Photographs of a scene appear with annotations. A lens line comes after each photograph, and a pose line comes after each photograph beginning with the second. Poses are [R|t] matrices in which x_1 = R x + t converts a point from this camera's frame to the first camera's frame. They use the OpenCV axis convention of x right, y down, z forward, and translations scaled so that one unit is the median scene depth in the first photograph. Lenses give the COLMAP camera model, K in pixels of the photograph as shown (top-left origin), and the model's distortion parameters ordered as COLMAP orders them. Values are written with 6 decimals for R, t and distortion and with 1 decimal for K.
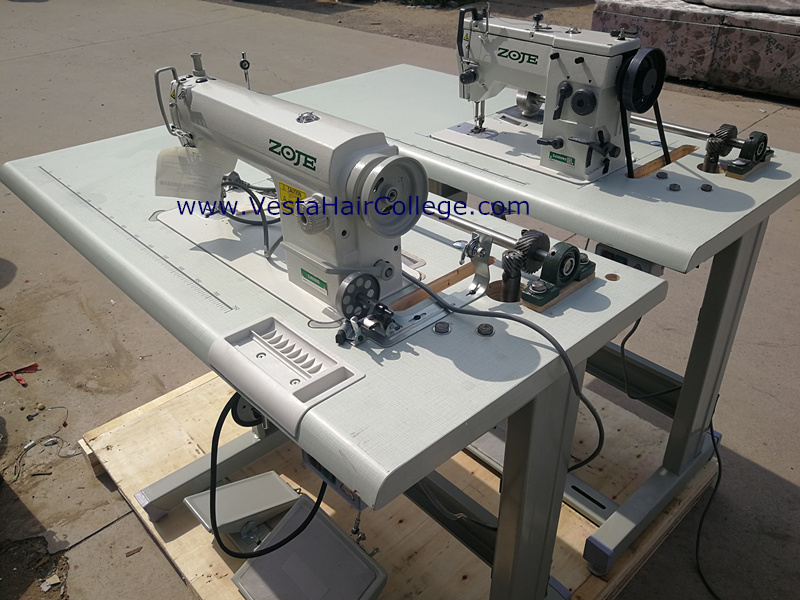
lens RADIAL K [[653.6, 0, 400.1], [0, 653.6, 303.8], [0, 0, 1]] dist [-0.008785, -0.000104]
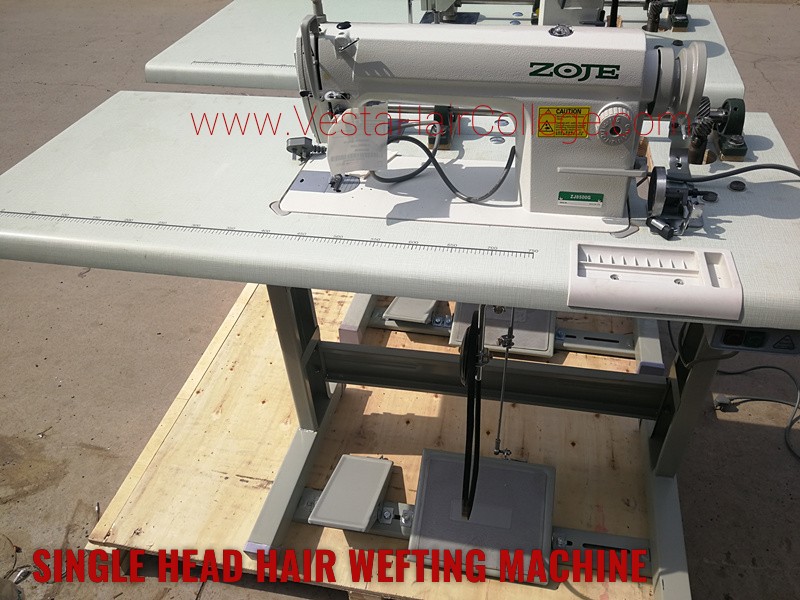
lens RADIAL K [[638.5, 0, 401.2], [0, 638.5, 297.3], [0, 0, 1]] dist [-0.003277, -0.004939]
pose [[0.815173, -0.374544, 0.441825, -0.890446], [0.334548, 0.927152, 0.168719, -0.160310], [-0.472832, 0.010277, 0.881093, 0.295168]]
